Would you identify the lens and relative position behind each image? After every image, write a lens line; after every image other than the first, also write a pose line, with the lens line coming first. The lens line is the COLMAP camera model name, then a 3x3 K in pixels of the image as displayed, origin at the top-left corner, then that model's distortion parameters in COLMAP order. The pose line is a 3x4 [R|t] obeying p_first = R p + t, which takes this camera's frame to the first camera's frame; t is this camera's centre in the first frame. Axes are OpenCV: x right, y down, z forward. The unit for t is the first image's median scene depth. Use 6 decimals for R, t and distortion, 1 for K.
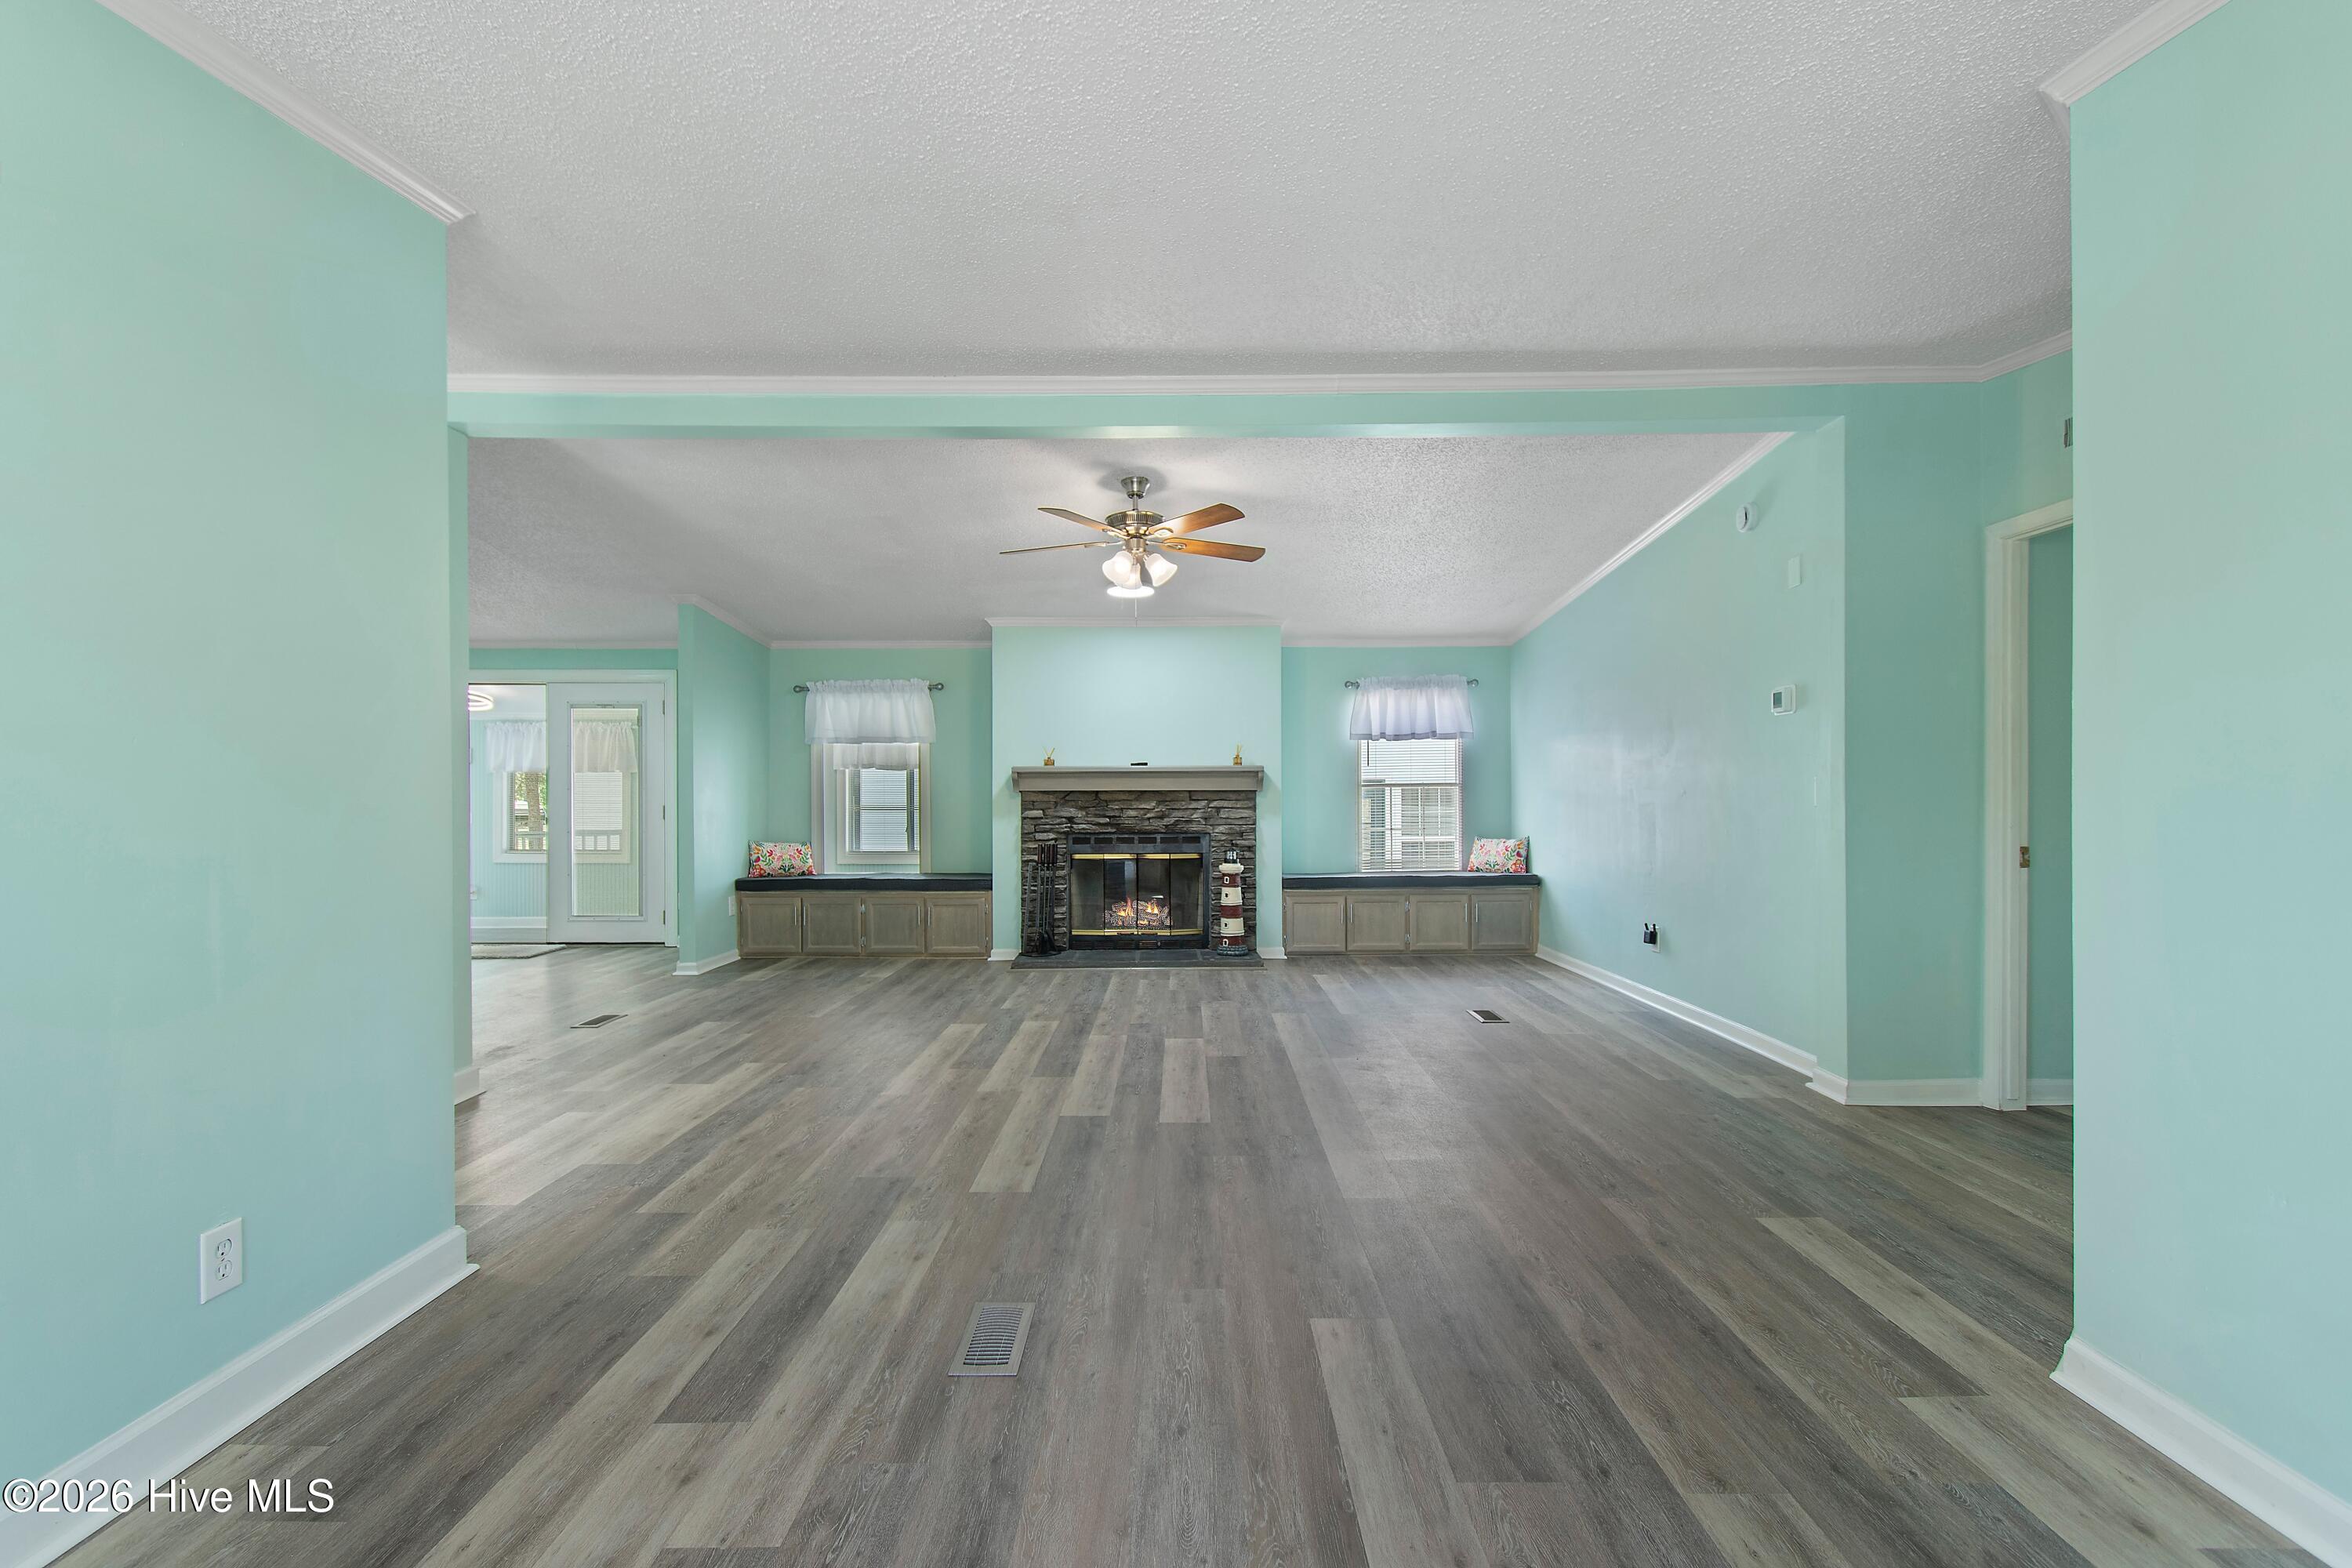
lens RADIAL K [[1033.0, 0, 1182.5], [0, 1033.0, 795.6], [0, 0, 1]] dist [-0.013151, -0.000750]
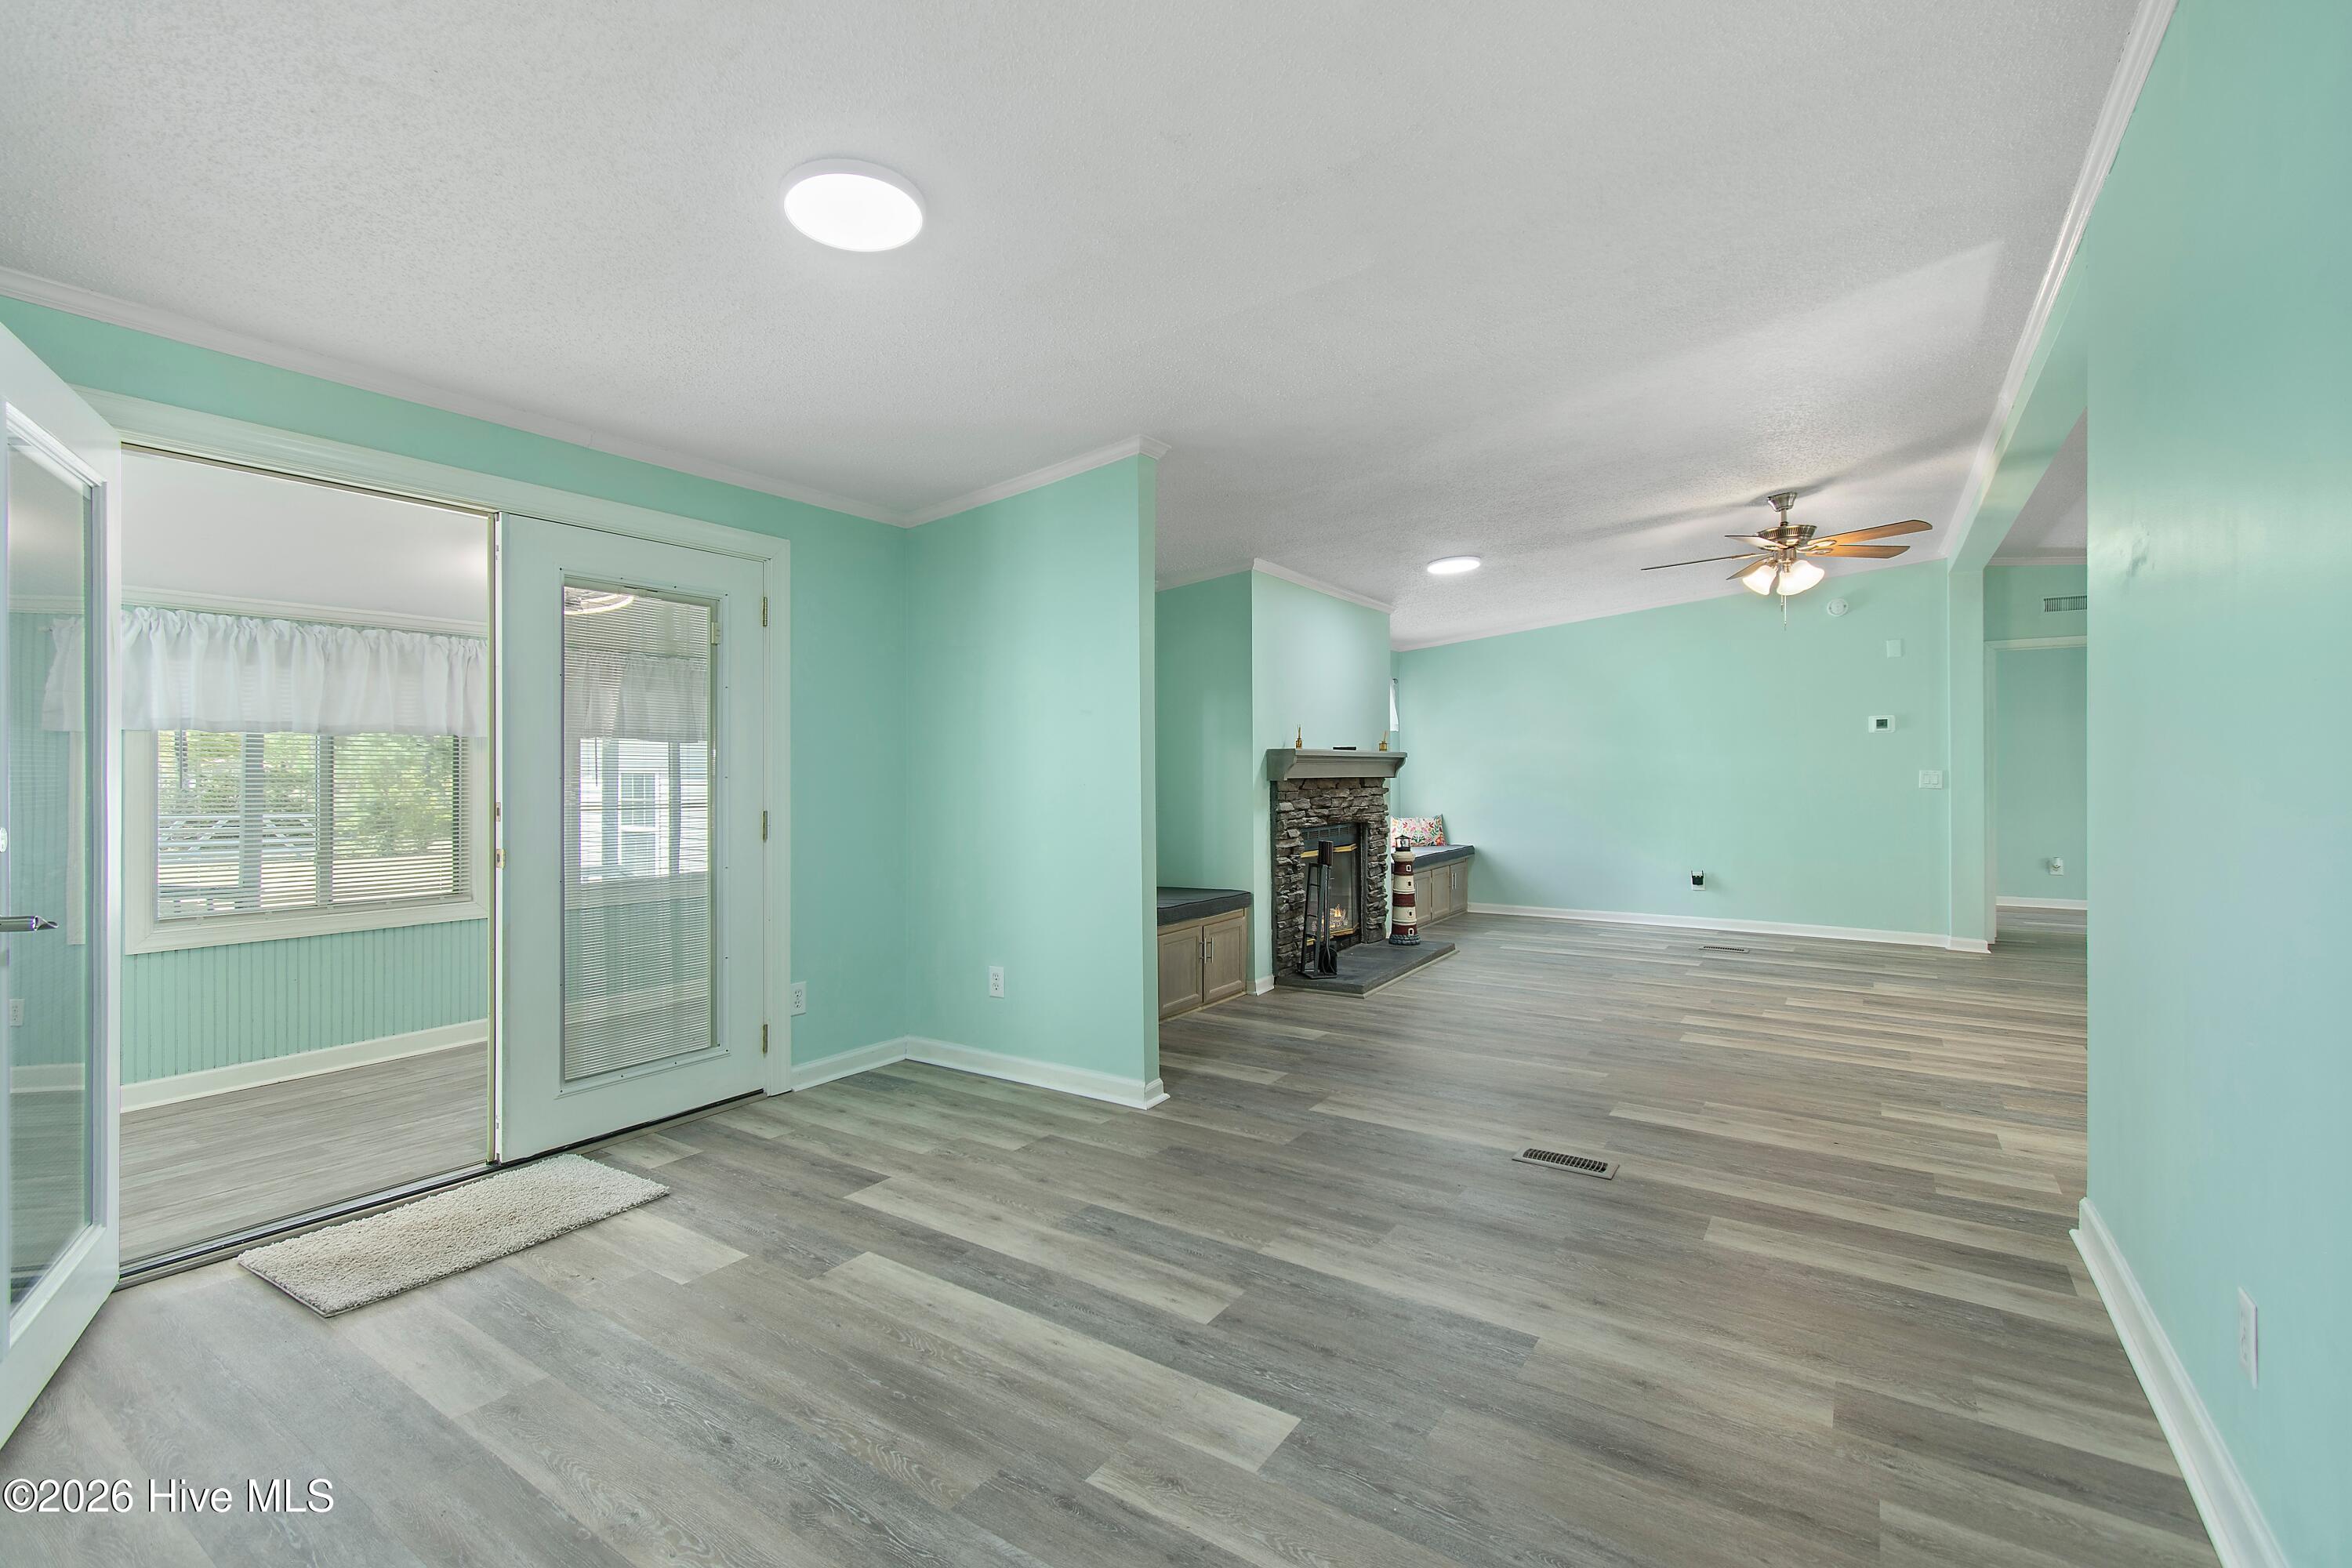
lens RADIAL K [[1033.0, 0, 1165.7], [0, 1033.0, 778.7], [0, 0, 1]] dist [-0.013151, -0.000750]
pose [[0.569146, -0.005258, 0.822220, -0.861654], [0.000847, 0.999983, 0.005809, -0.009105], [-0.822236, -0.002610, 0.569140, 0.609006]]
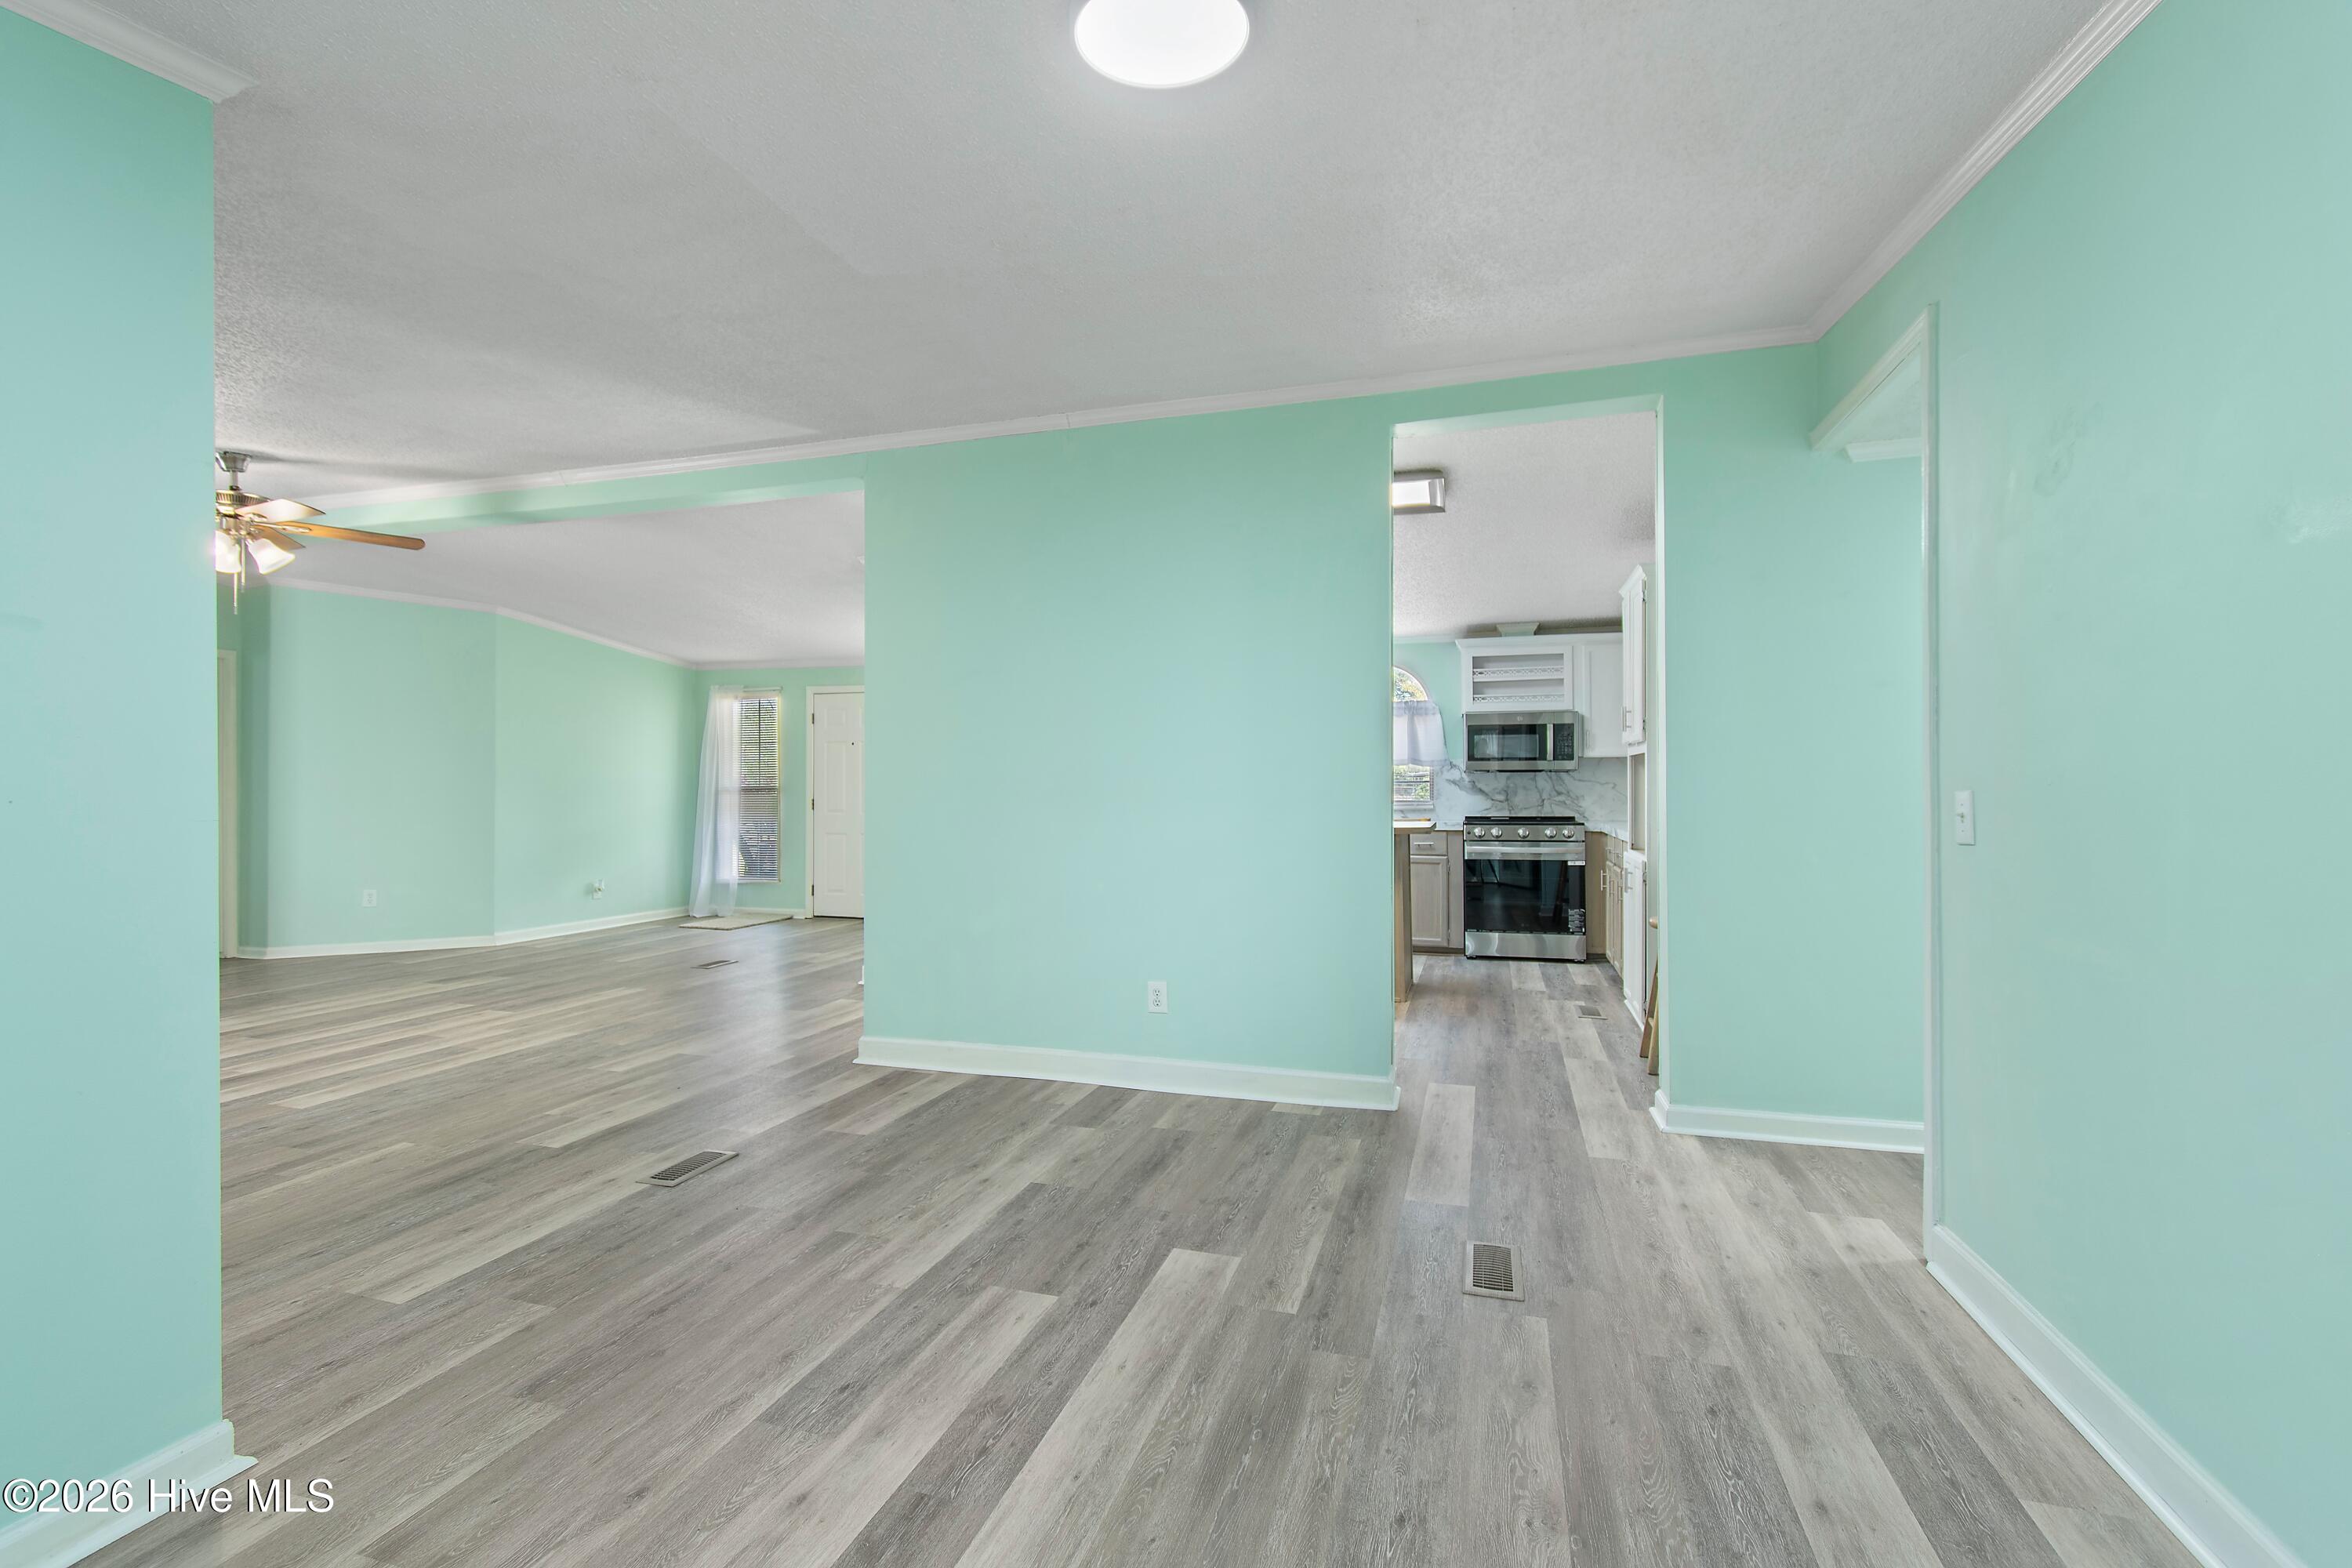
lens RADIAL K [[1033.0, 0, 1175.7], [0, 1033.0, 777.2], [0, 0, 1]] dist [-0.013151, -0.000750]
pose [[-0.950990, 0.005937, 0.309165, -0.735313], [0.006144, 0.999981, -0.000304, -0.008581], [-0.309161, 0.001610, -0.951008, 1.089137]]
